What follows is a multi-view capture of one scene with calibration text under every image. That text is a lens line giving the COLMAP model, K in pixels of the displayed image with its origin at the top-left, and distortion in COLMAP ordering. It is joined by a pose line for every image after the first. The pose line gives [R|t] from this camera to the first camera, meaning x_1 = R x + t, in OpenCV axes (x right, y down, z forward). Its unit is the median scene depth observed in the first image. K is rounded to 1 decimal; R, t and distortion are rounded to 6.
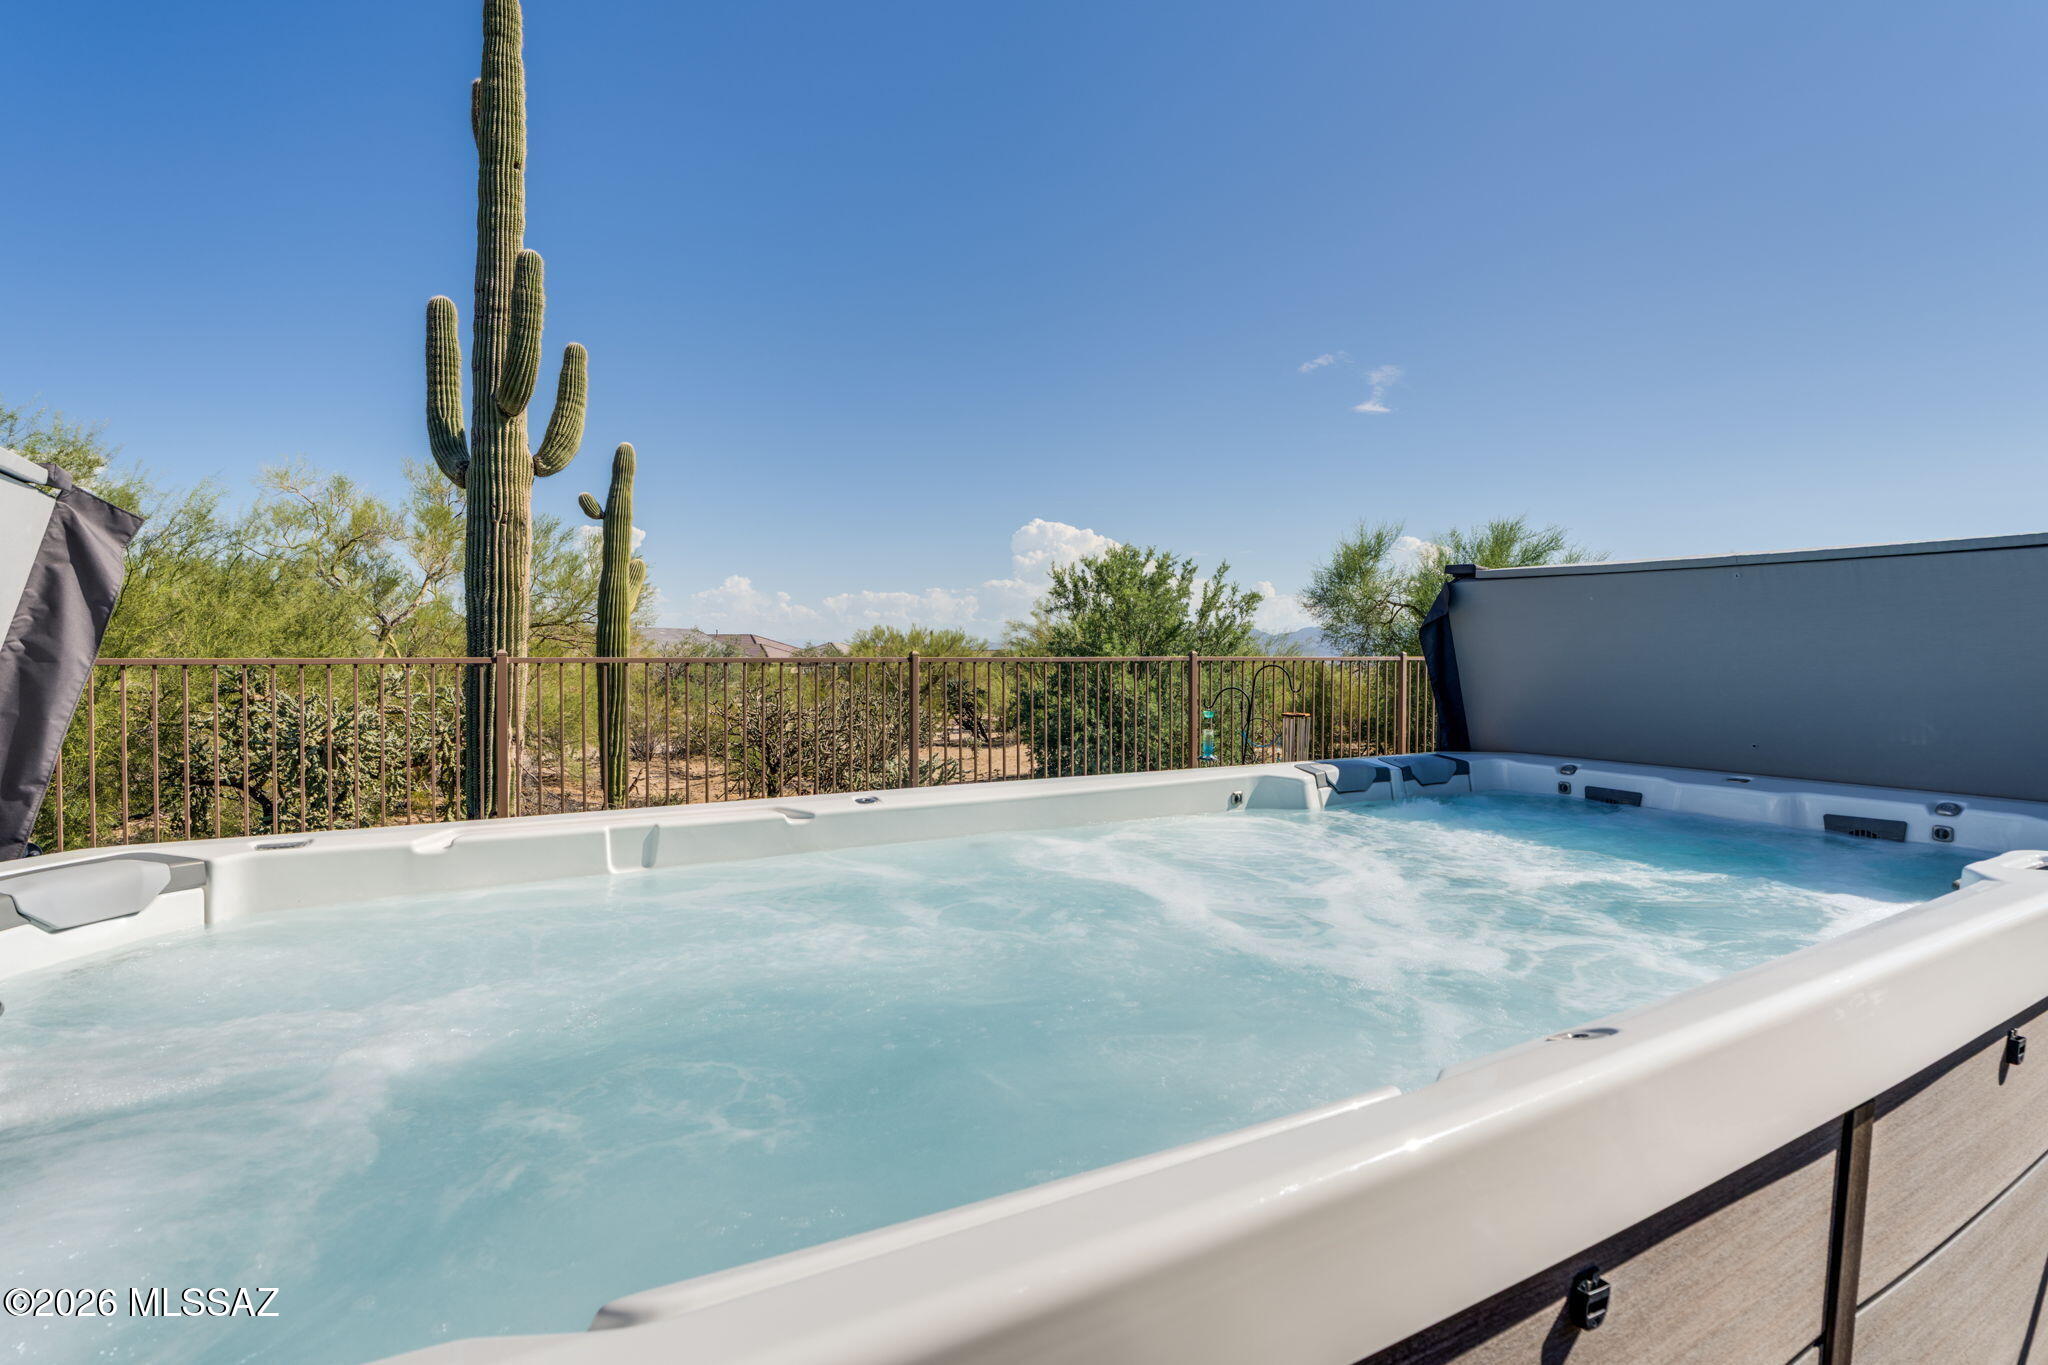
lens RADIAL K [[991.5, 0, 1071.5], [0, 991.5, 662.1], [0, 0, 1]] dist [-0.001682, -0.000101]
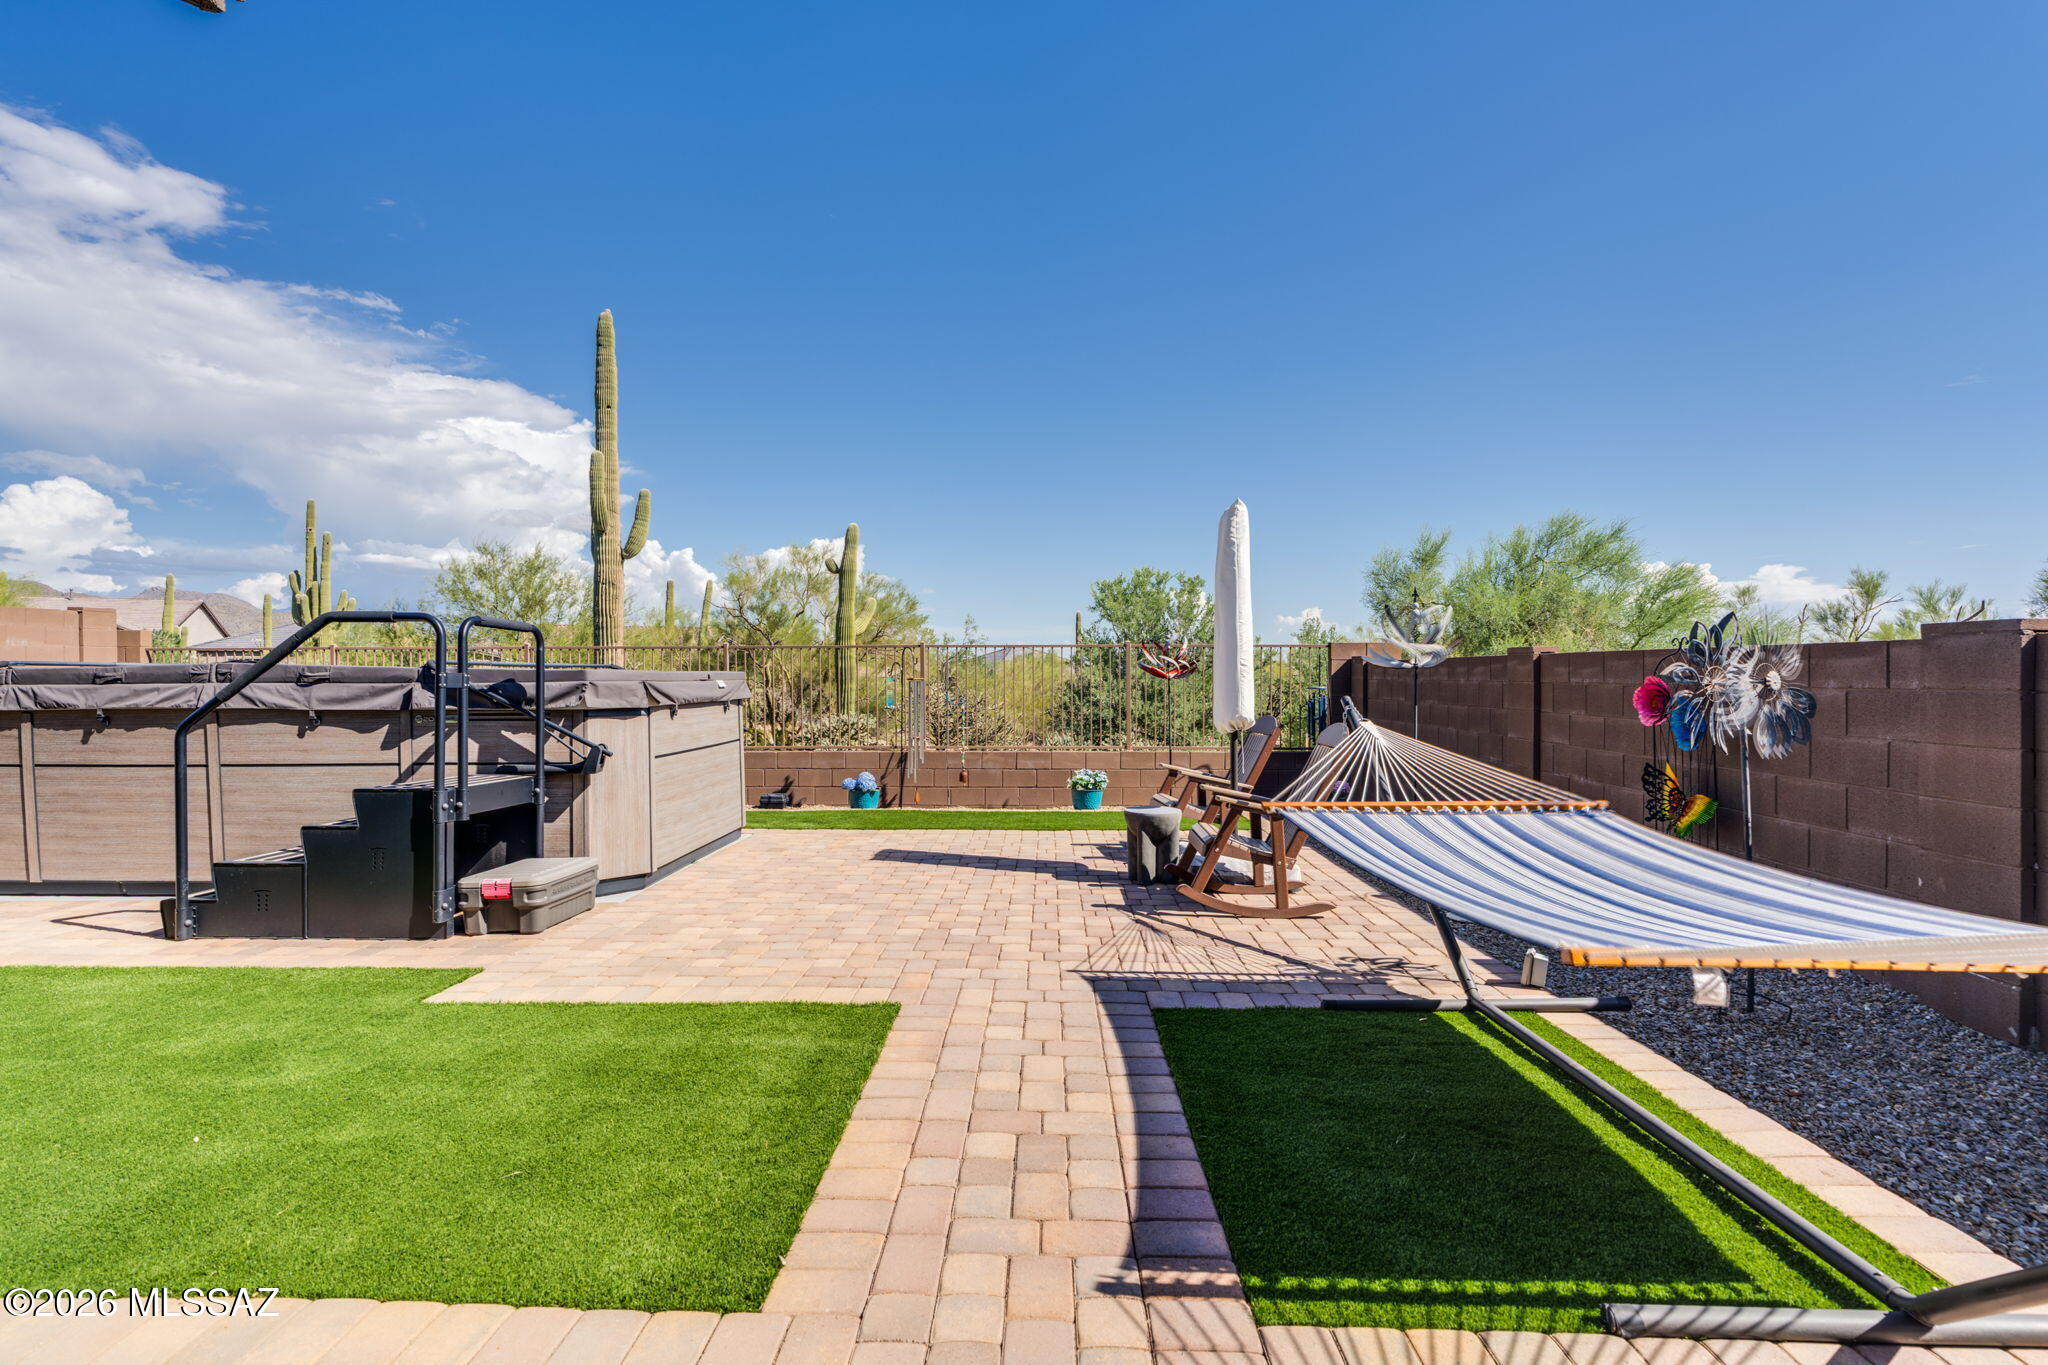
lens RADIAL K [[927.6, 0, 997.4], [0, 927.6, 668.7], [0, 0, 1]] dist [-0.003960, 0.001624]
pose [[0.820657, -0.006952, -0.571378, 0.607017], [-0.005346, 0.999789, -0.019843, 0.031115], [0.571396, 0.019339, 0.820447, -0.038060]]
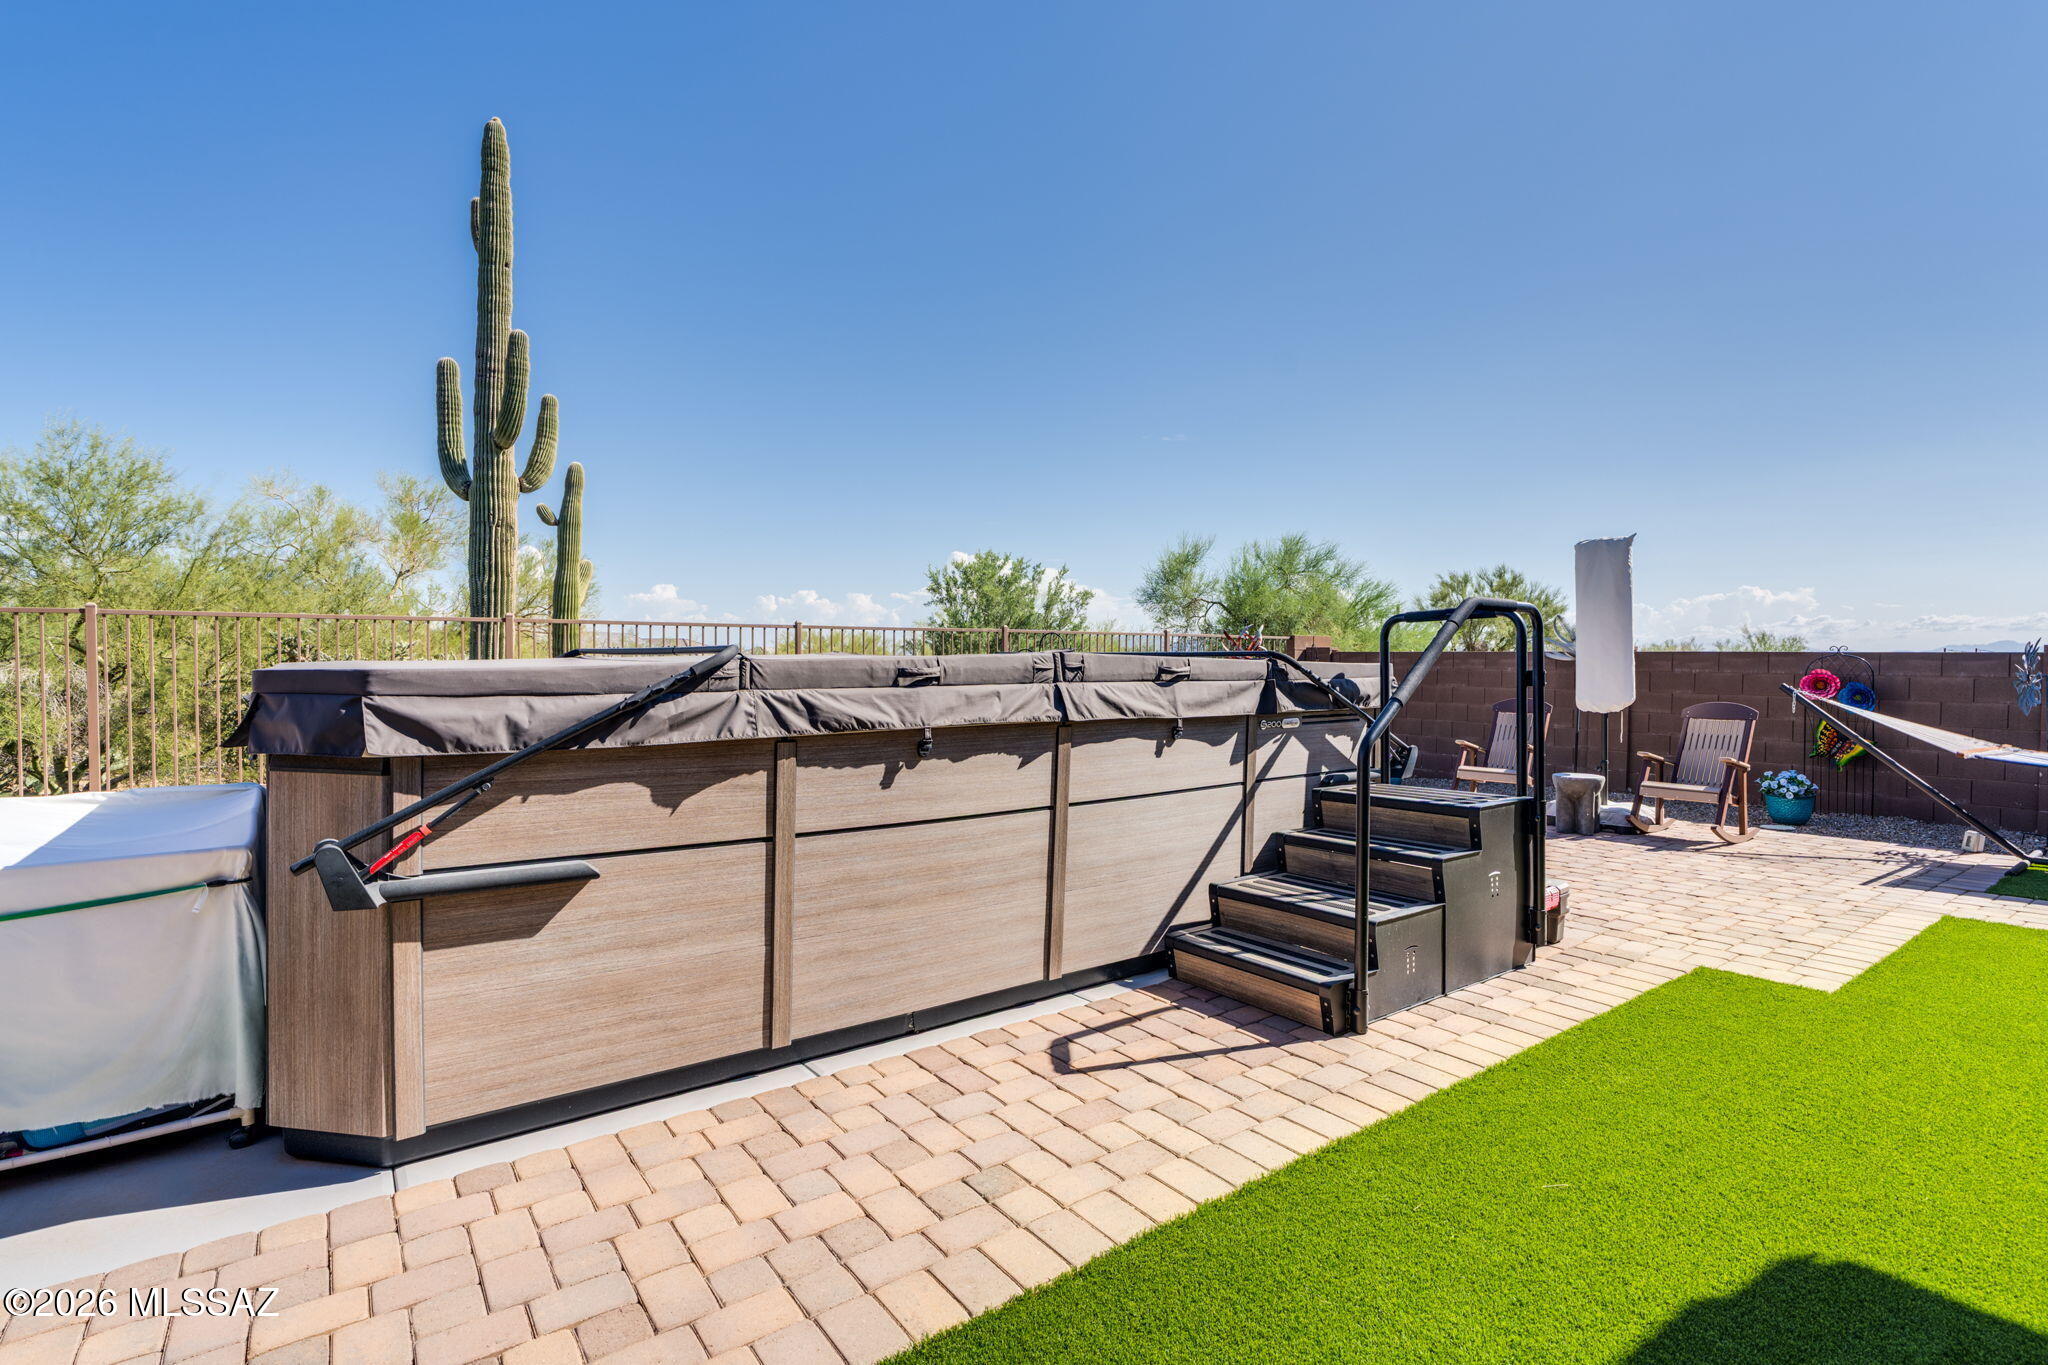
lens RADIAL K [[927.6, 0, 1021.4], [0, 927.6, 687.3], [0, 0, 1]] dist [-0.003960, 0.001624]
pose [[0.999328, 0.005054, 0.036291, 0.058314], [-0.005879, 0.999726, 0.022659, 0.026668], [-0.036167, -0.022857, 0.999084, -0.172635]]
